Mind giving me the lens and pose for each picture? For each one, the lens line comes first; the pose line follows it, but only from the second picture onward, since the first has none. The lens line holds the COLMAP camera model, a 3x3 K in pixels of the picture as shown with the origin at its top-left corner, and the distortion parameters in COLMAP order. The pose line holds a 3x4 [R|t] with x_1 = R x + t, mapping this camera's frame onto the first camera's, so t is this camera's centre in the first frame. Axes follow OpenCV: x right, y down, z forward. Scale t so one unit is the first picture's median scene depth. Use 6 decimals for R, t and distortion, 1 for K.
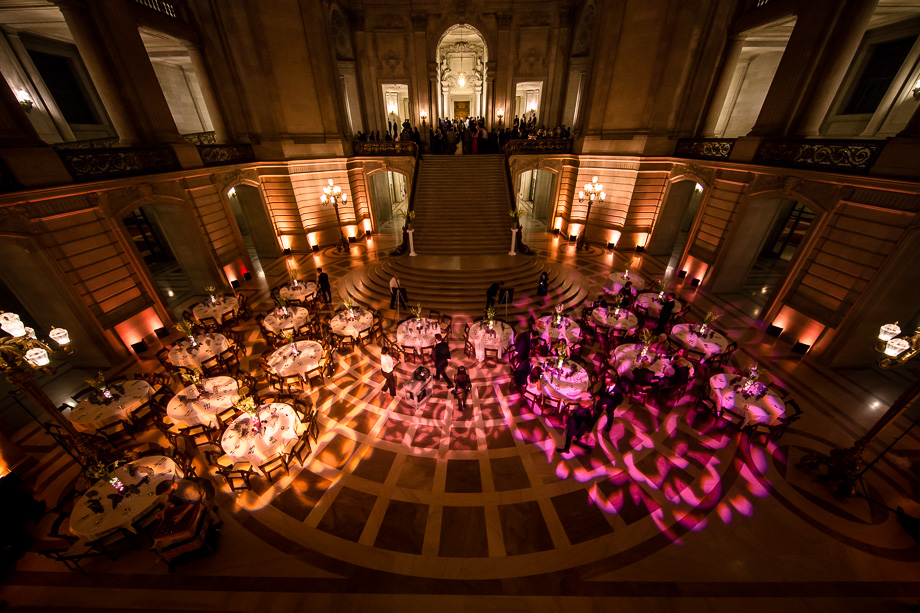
lens RADIAL K [[305.7, 0, 458.3], [0, 305.7, 317.7], [0, 0, 1]] dist [-0.000882, 0.000039]
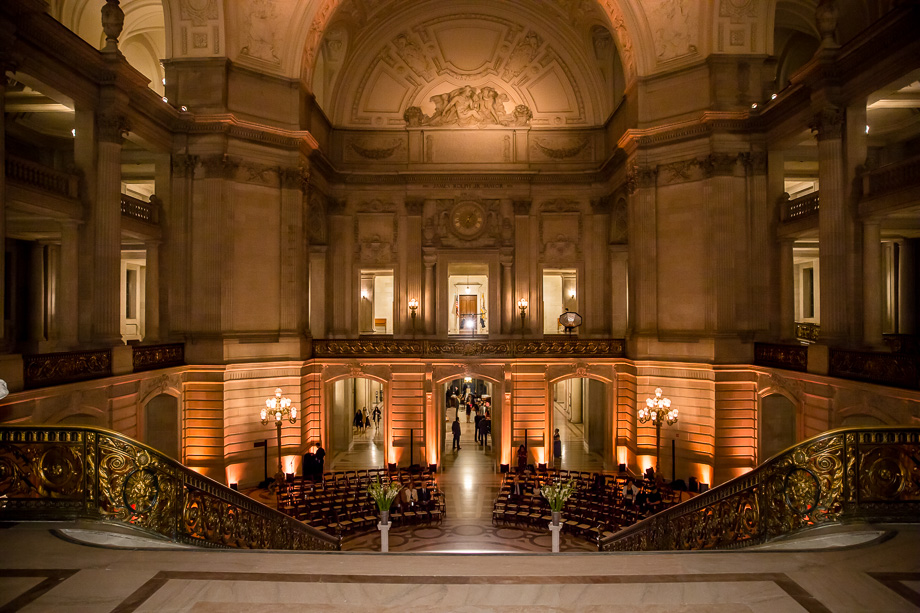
lens RADIAL K [[656.2, 0, 460.0], [0, 656.2, 306.5], [0, 0, 1]] dist [-0.048945, 0.000458]
pose [[0.999944, 0.009237, 0.005094, -0.017781], [-0.005252, 0.854741, -0.519027, 0.150329], [-0.009149, 0.518972, 0.854742, -0.356179]]
